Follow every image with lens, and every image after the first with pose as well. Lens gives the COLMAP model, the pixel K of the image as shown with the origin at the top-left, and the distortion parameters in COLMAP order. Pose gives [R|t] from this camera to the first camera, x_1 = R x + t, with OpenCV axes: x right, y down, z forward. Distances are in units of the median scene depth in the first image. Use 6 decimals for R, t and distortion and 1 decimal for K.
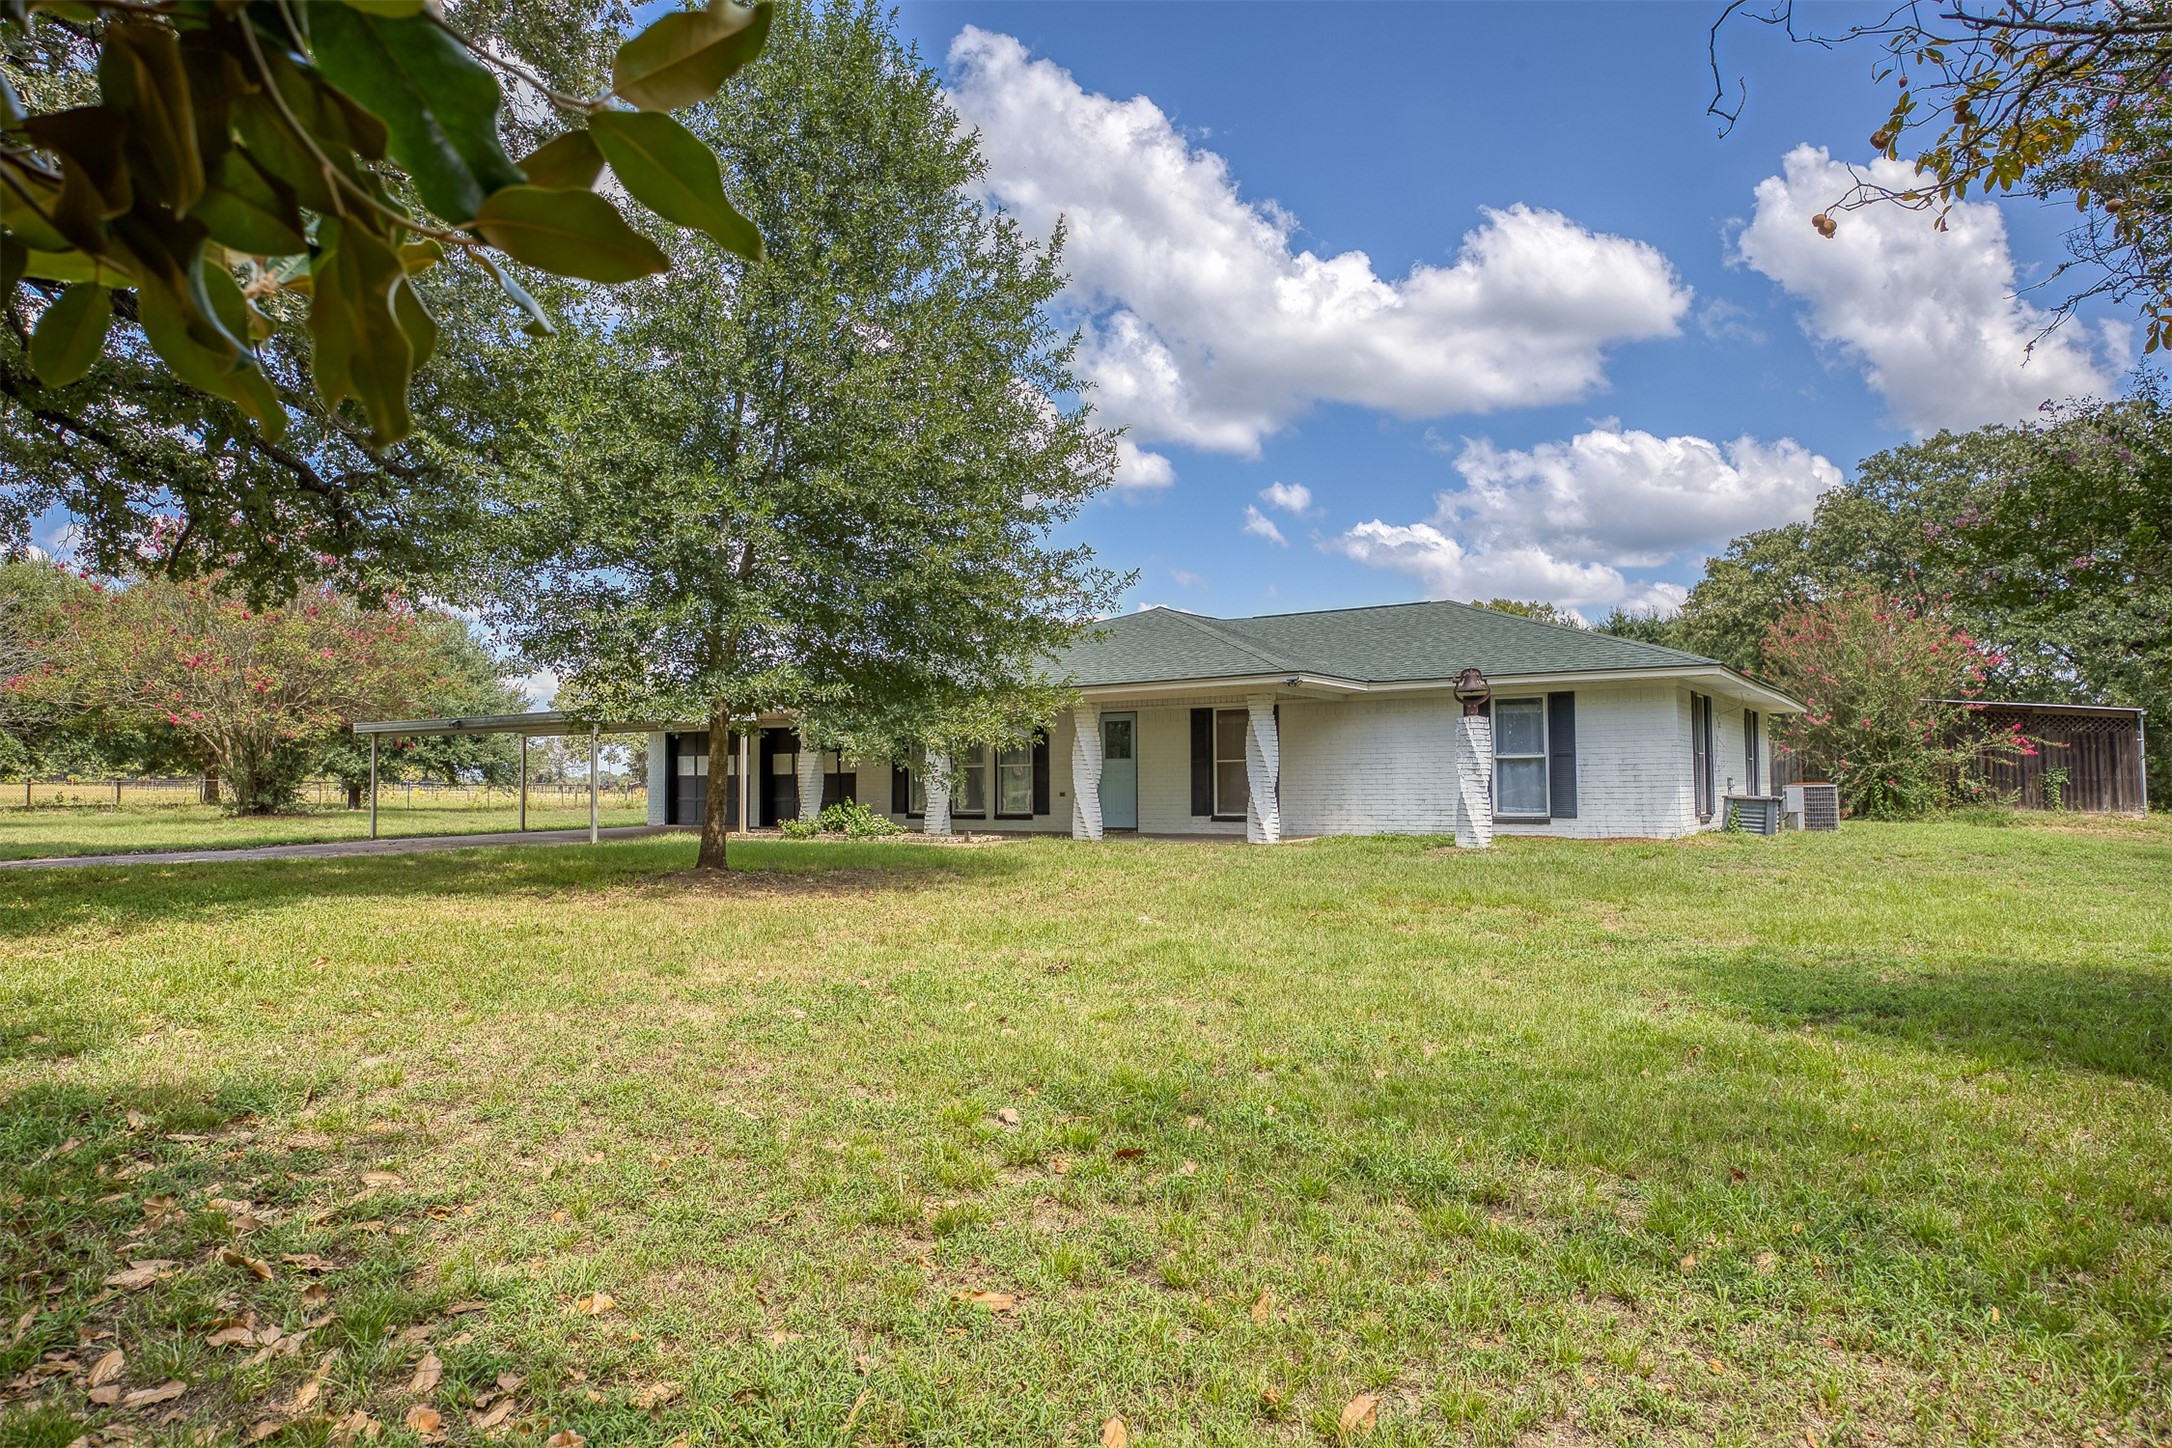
lens RADIAL K [[1384.6, 0, 1089.6], [0, 1384.6, 728.4], [0, 0, 1]] dist [-0.000717, 0.000124]
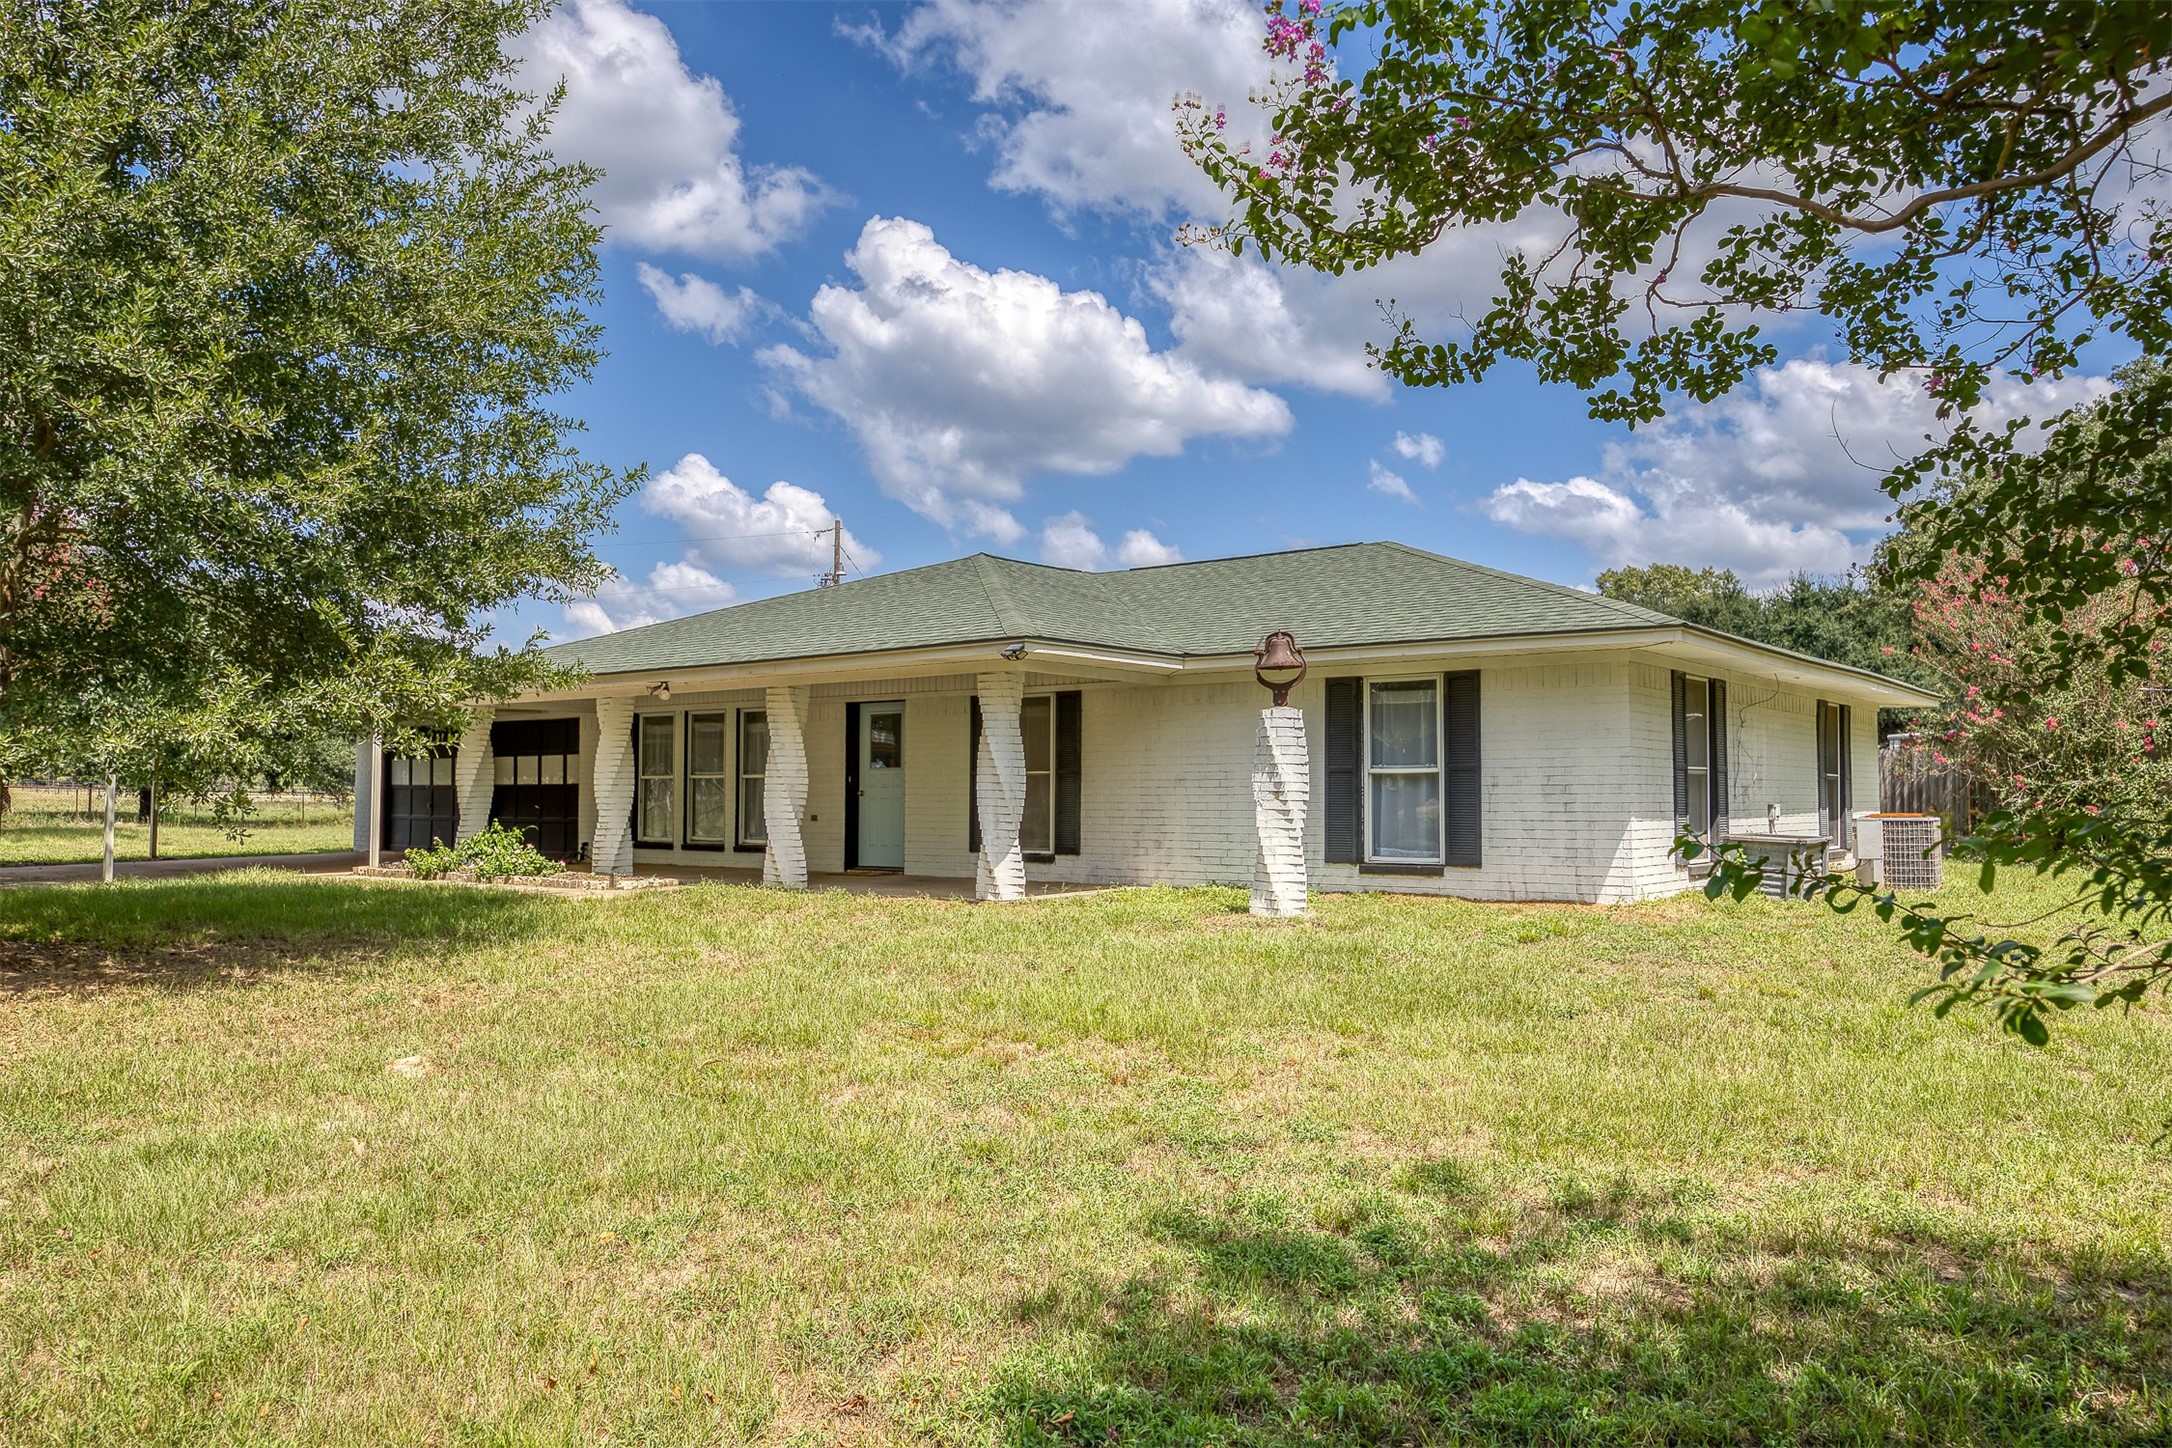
lens RADIAL K [[1607.1, 0, 1081.2], [0, 1607.1, 725.8], [0, 0, 1]] dist [0.028777, 0.000015]
pose [[0.996375, 0.004446, -0.084952, 0.168213], [-0.004424, 0.999990, 0.000449, -0.000473], [0.084953, -0.000072, 0.996385, 0.174981]]
